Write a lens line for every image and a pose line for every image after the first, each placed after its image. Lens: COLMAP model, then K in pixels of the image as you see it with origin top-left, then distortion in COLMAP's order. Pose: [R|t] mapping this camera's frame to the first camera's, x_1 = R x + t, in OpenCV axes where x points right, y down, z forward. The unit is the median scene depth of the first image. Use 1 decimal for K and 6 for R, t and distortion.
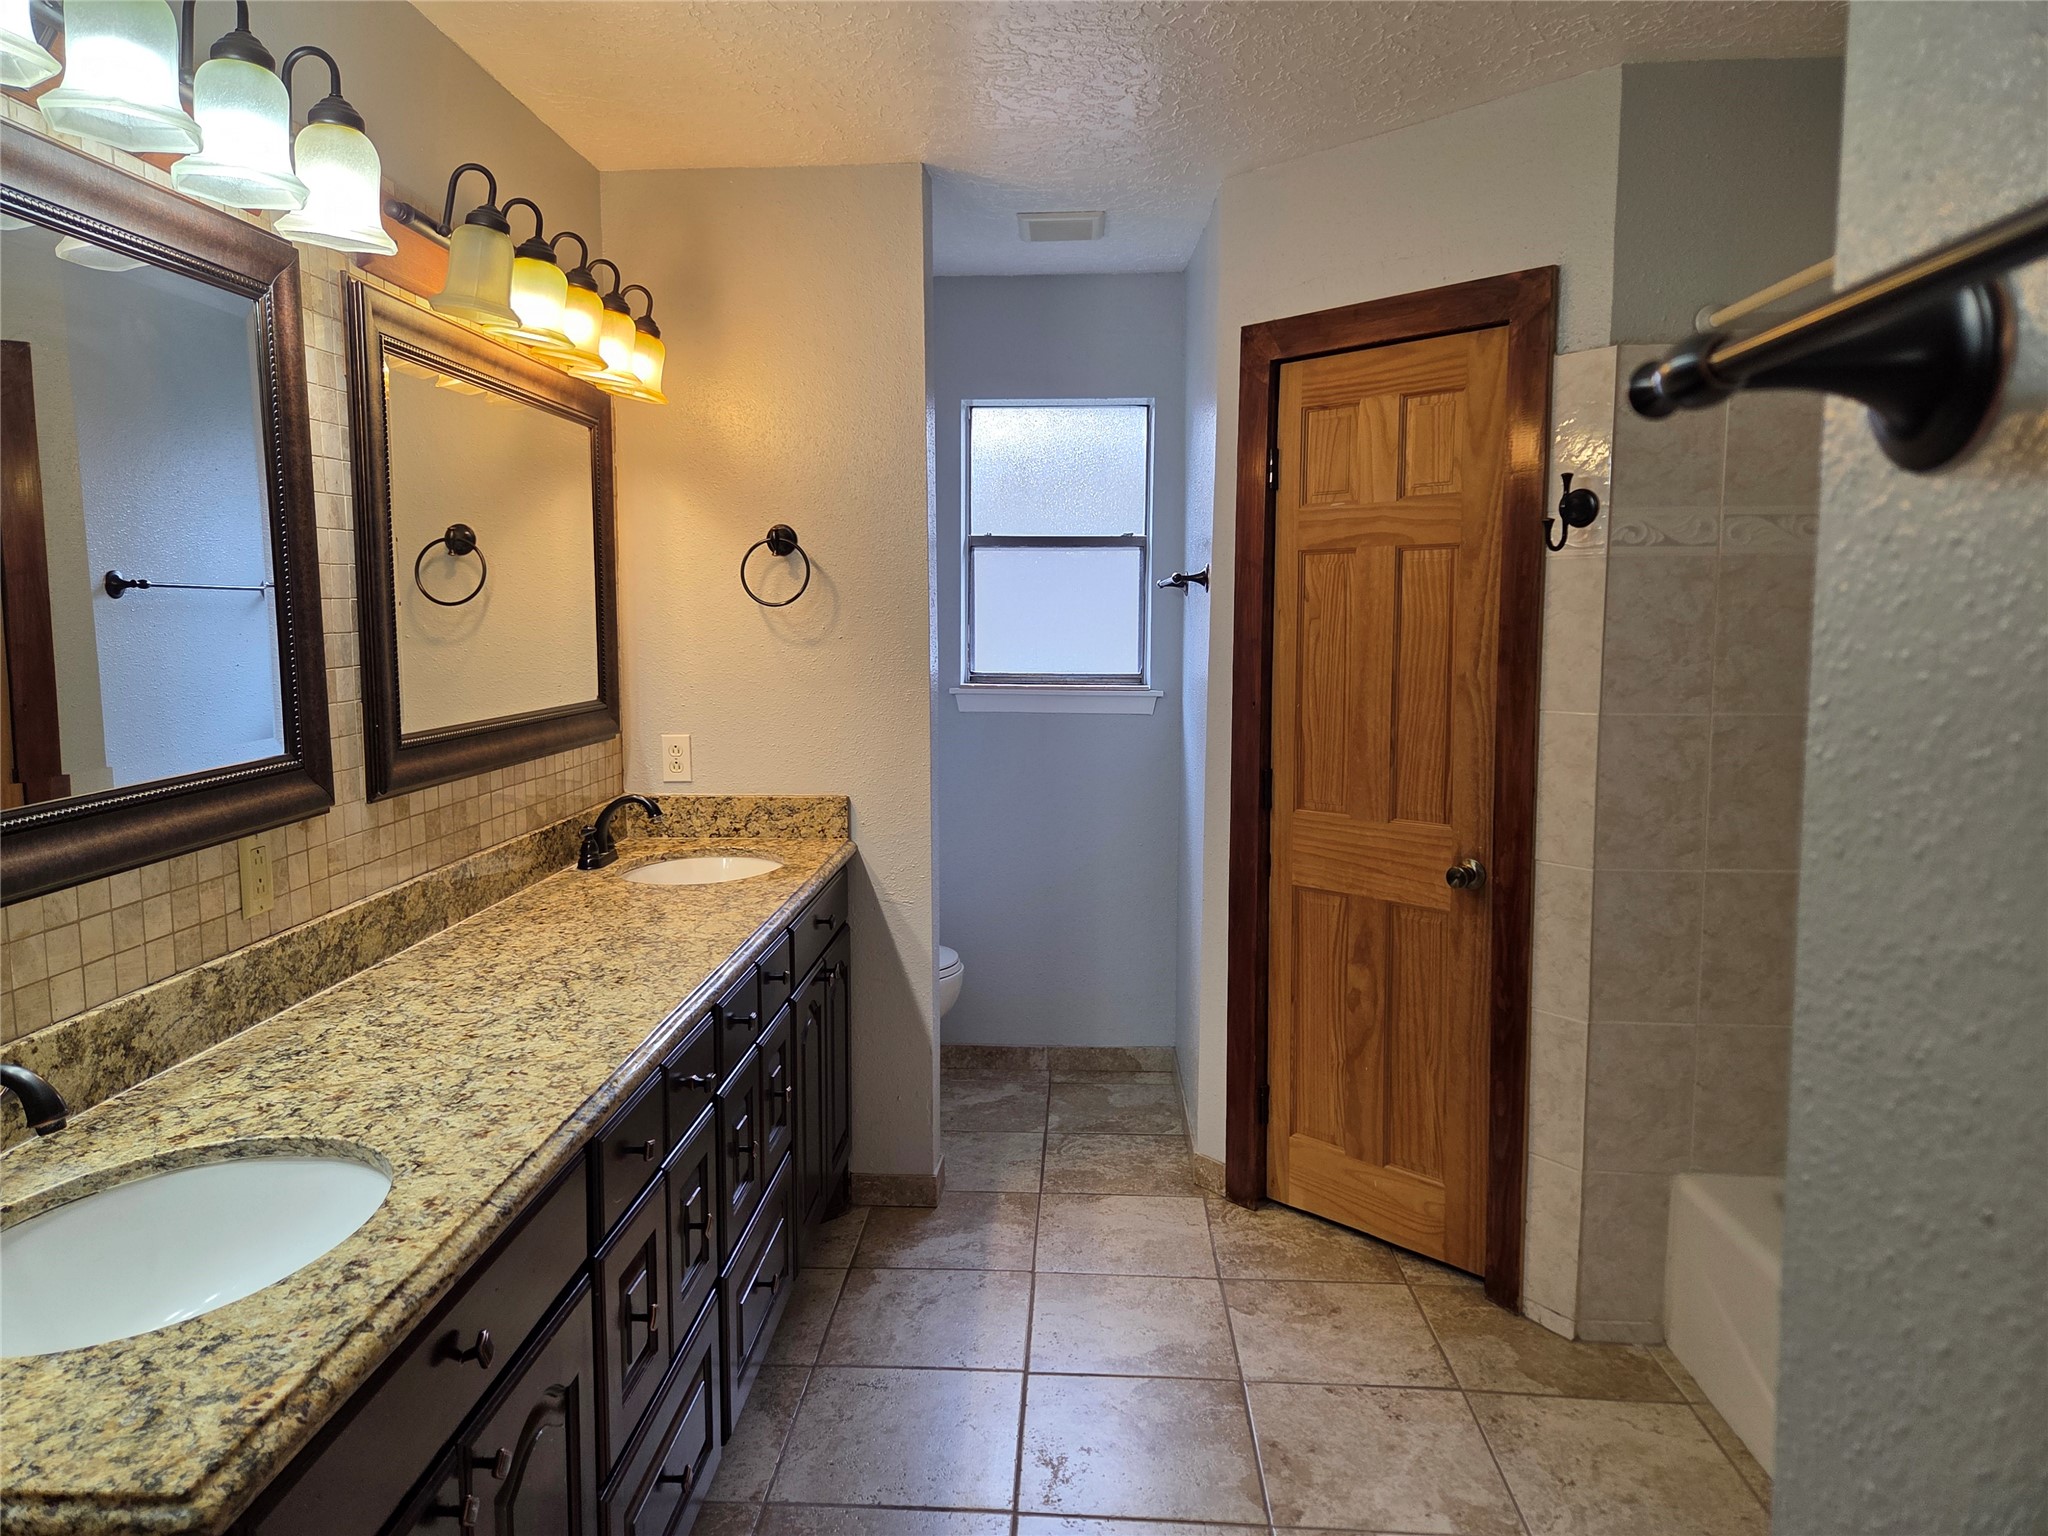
lens RADIAL K [[1391.8, 0, 1022.0], [0, 1391.8, 724.0], [0, 0, 1]] dist [0.058241, -0.083939]
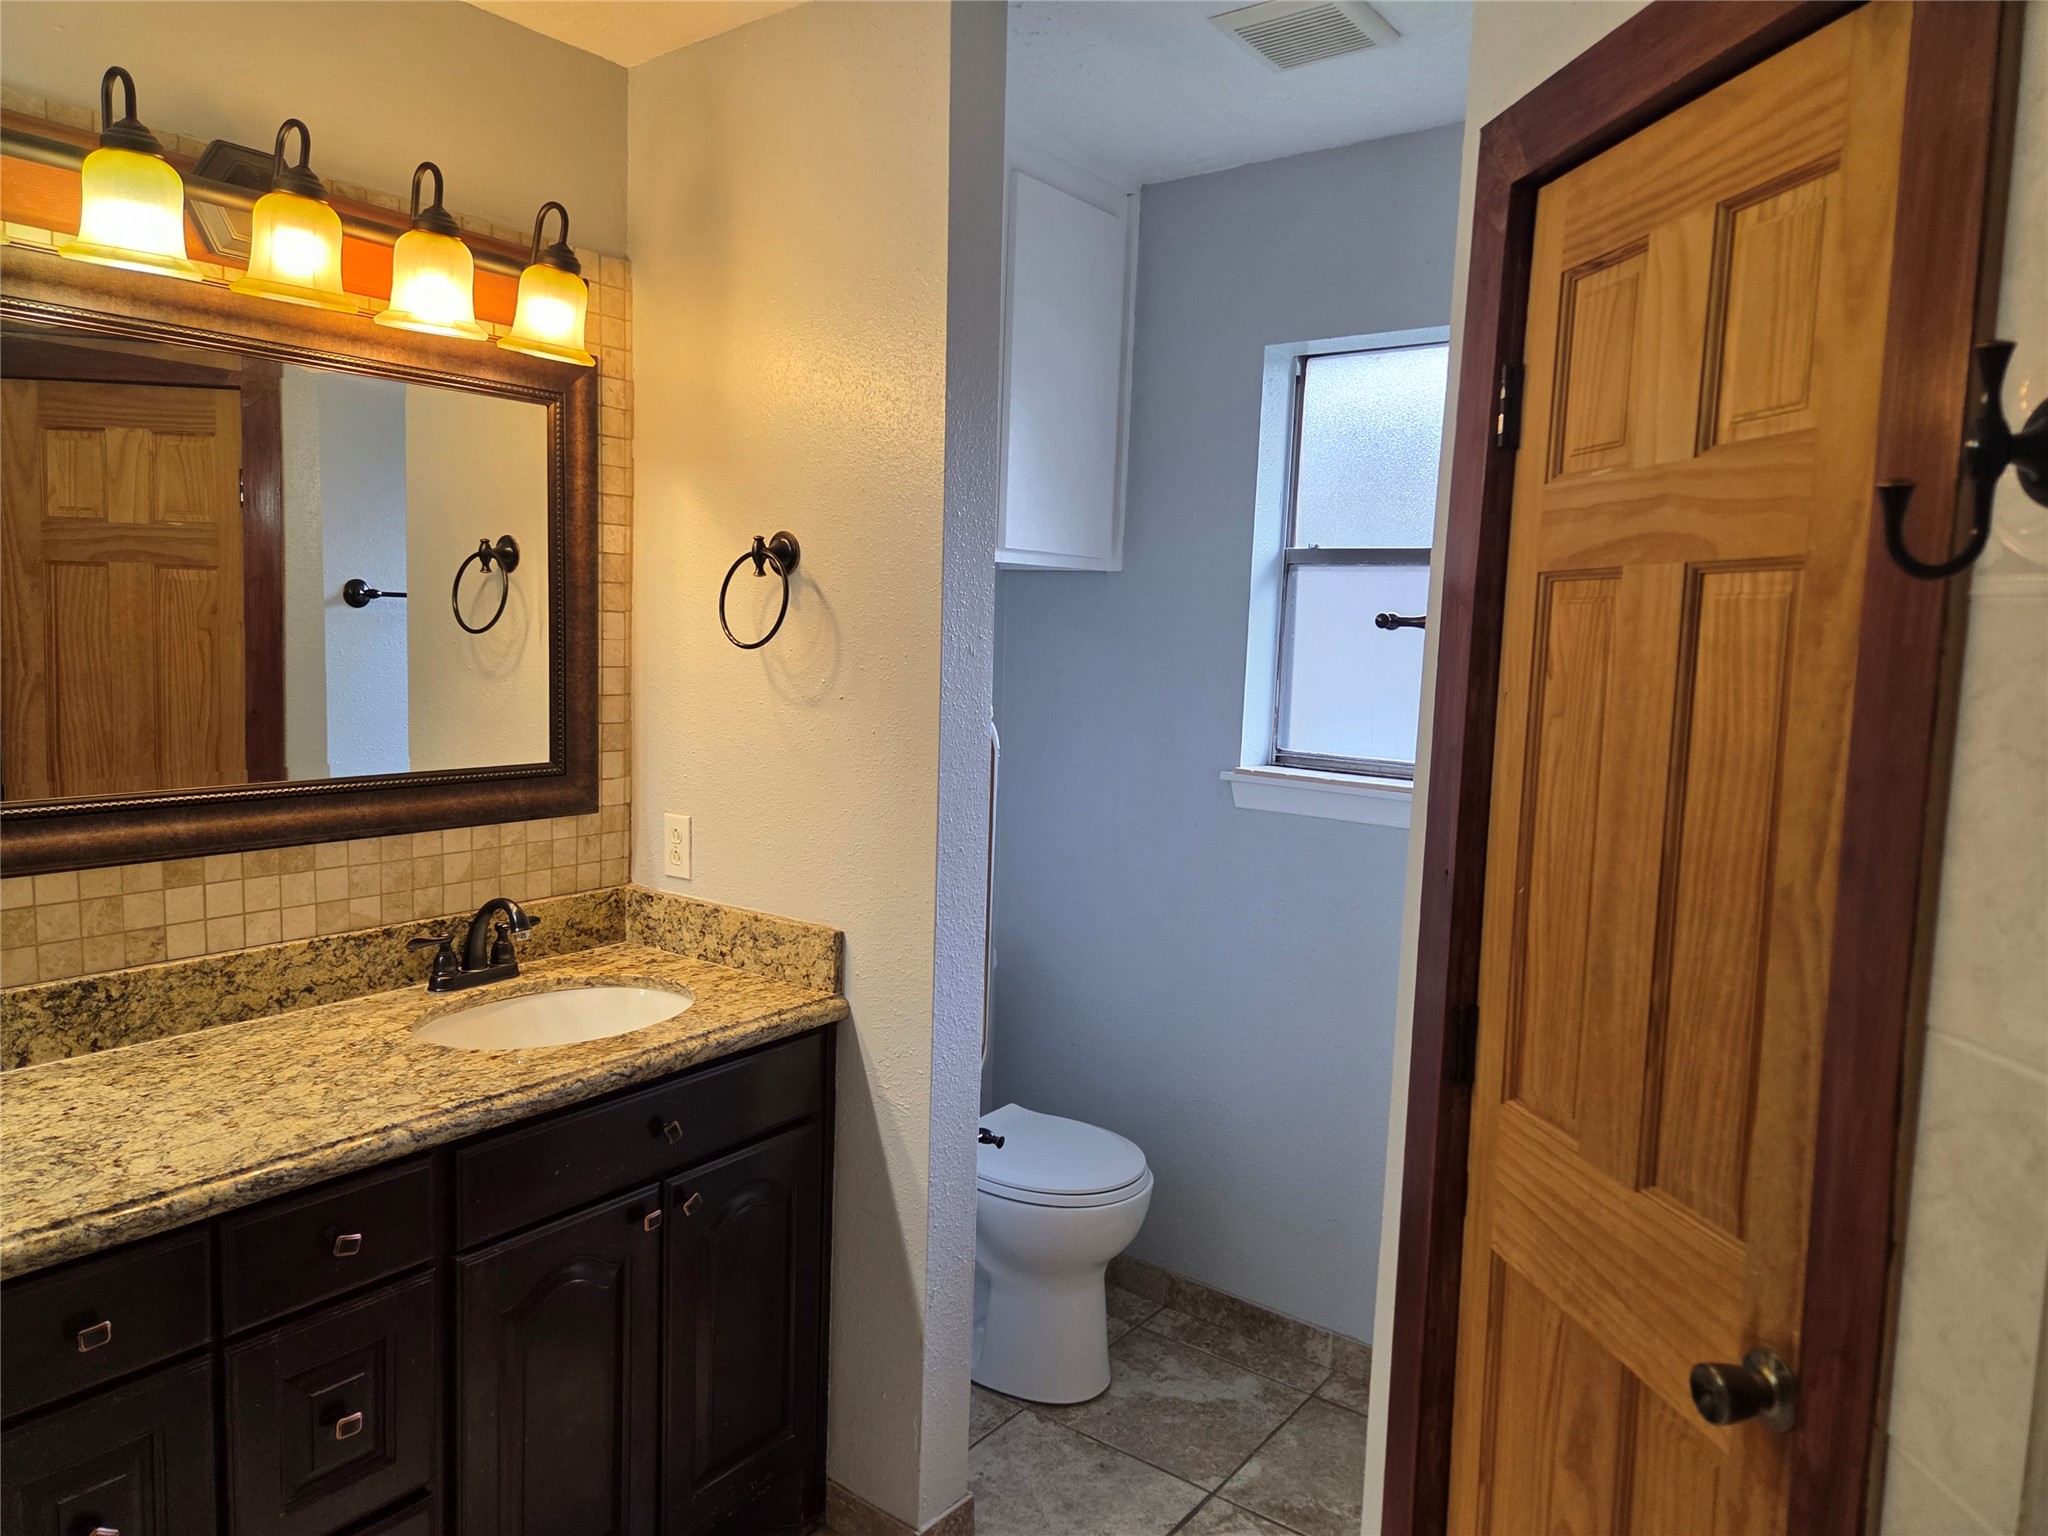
lens RADIAL K [[1379.7, 0, 1021.6], [0, 1379.7, 749.4], [0, 0, 1]] dist [0.066833, -0.058705]
pose [[0.822628, 0.077960, -0.563210, 0.327823], [-0.075855, 0.996748, 0.027175, -0.063058], [0.563497, 0.020367, 0.825867, 0.504069]]
